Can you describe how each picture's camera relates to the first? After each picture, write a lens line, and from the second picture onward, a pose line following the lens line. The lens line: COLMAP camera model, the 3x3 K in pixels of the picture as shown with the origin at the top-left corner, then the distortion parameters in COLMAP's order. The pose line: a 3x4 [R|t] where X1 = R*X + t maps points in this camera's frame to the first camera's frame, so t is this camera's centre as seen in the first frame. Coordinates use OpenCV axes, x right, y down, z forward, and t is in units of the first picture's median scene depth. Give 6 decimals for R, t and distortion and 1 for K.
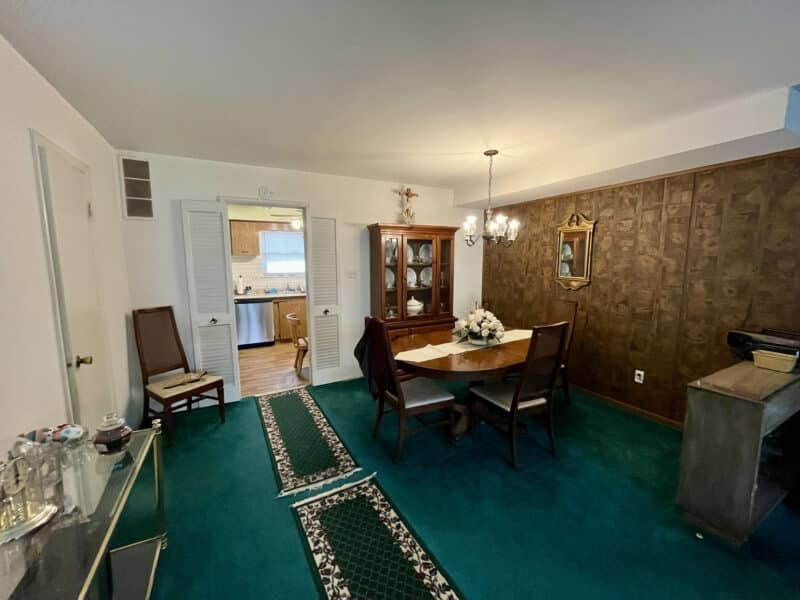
lens RADIAL K [[321.2, 0, 392.9], [0, 321.2, 296.0], [0, 0, 1]] dist [0.001476, 0.000053]
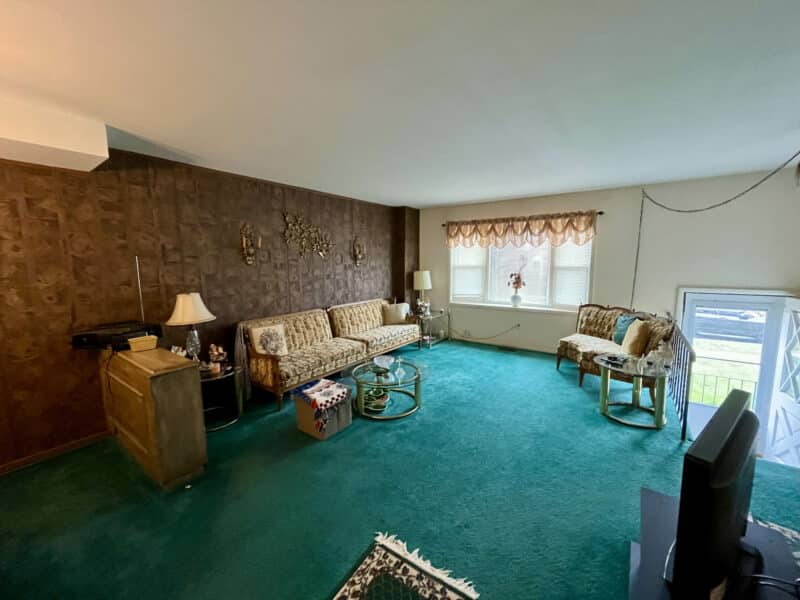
lens RADIAL K [[321.2, 0, 391.7], [0, 321.2, 300.5], [0, 0, 1]] dist [0.001476, 0.000053]
pose [[-0.437266, -0.104175, 0.893278, -0.319136], [0.112583, 0.979114, 0.169295, -0.060864], [-0.892258, 0.174595, -0.416404, 0.518831]]
